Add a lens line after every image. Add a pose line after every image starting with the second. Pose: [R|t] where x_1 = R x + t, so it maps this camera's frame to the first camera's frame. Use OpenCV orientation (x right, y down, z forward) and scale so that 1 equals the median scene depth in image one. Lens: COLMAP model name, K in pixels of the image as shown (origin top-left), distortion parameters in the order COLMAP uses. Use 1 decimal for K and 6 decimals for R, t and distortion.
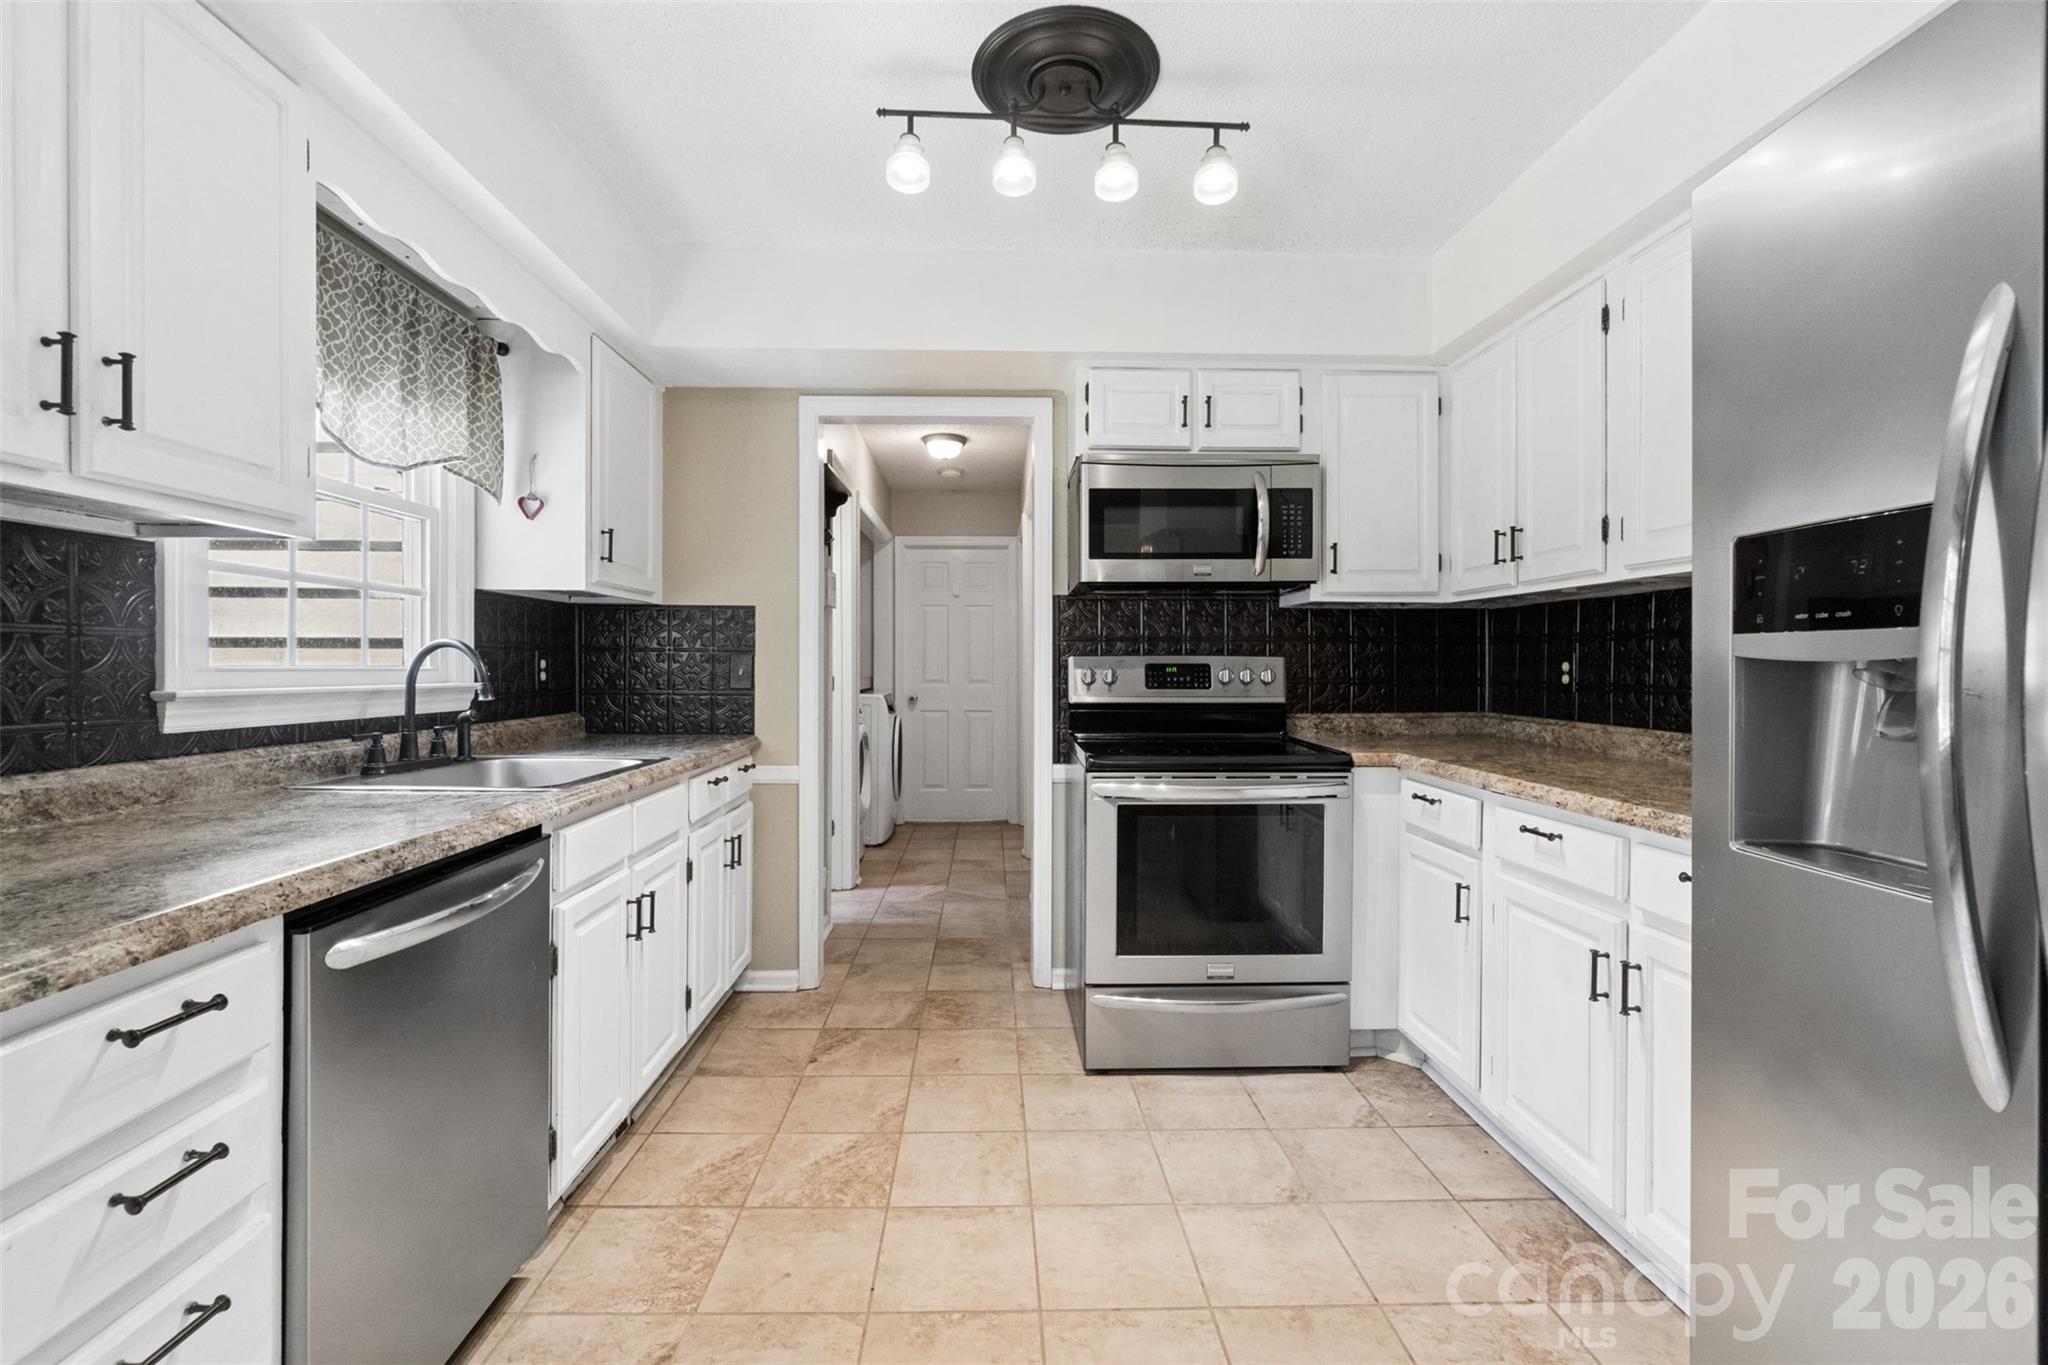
lens RADIAL K [[890.7, 0, 1020.2], [0, 890.7, 675.6], [0, 0, 1]] dist [-0.008735, 0.002026]
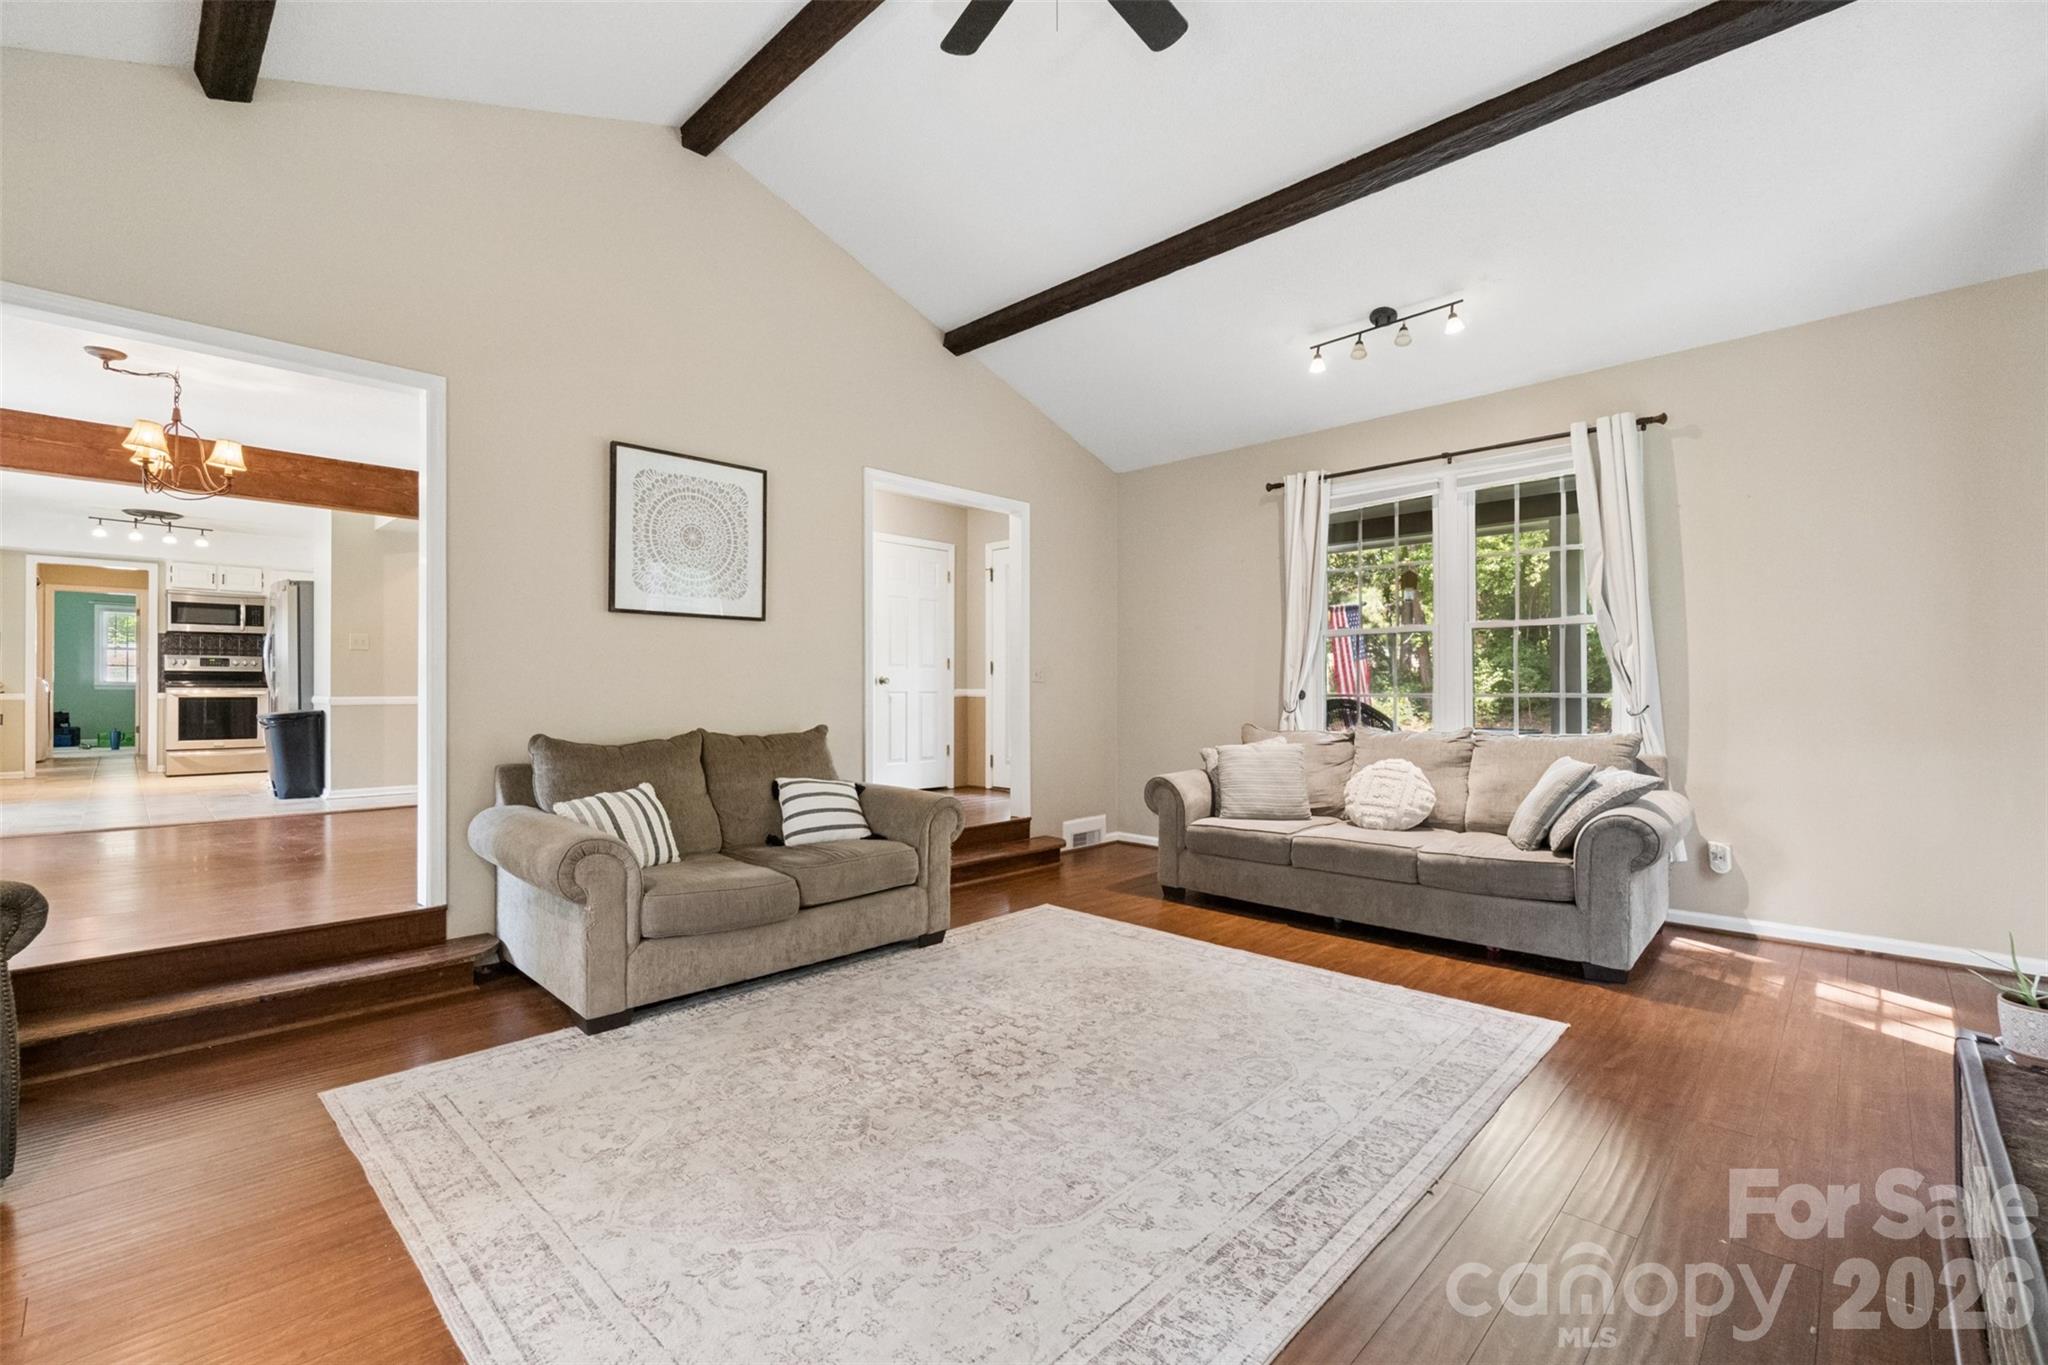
lens RADIAL K [[890.7, 0, 1008.3], [0, 890.7, 692.3], [0, 0, 1]] dist [-0.008735, 0.002026]
pose [[0.729469, 0.000577, 0.684013, 0.096488], [0.003099, 0.999987, -0.004149, 0.135366], [-0.684007, 0.005146, 0.729458, -3.319981]]
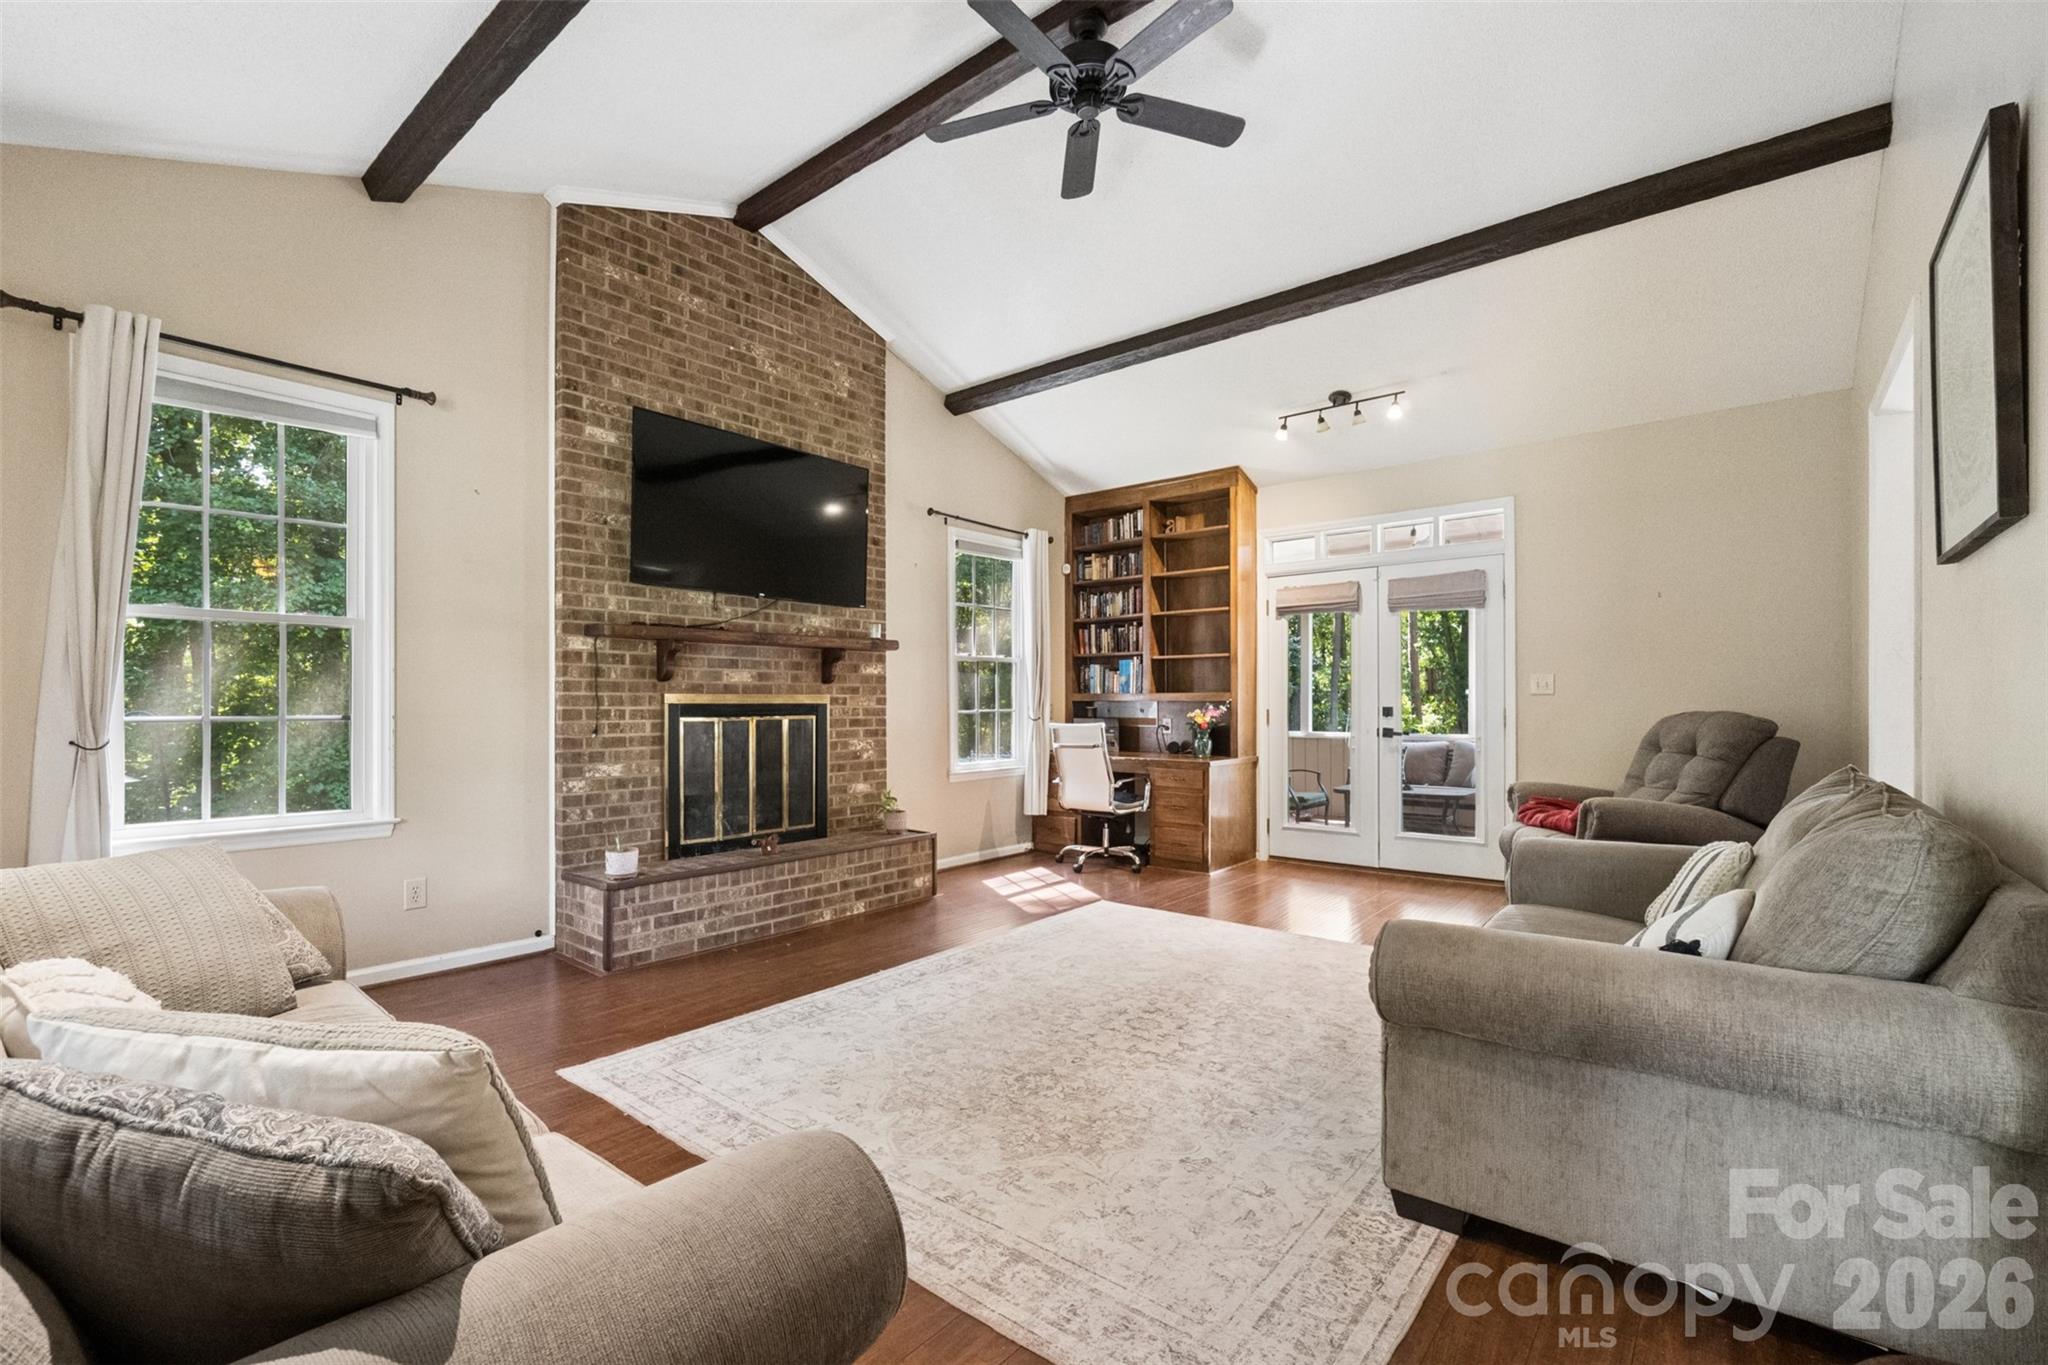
lens RADIAL K [[890.7, 0, 1000.2], [0, 890.7, 704.2], [0, 0, 1]] dist [-0.008735, 0.002026]
pose [[-0.680324, 0.005318, -0.732892, 1.767138], [-0.000699, 0.999969, 0.007905, 0.117651], [0.732911, 0.005890, -0.680299, -1.925478]]
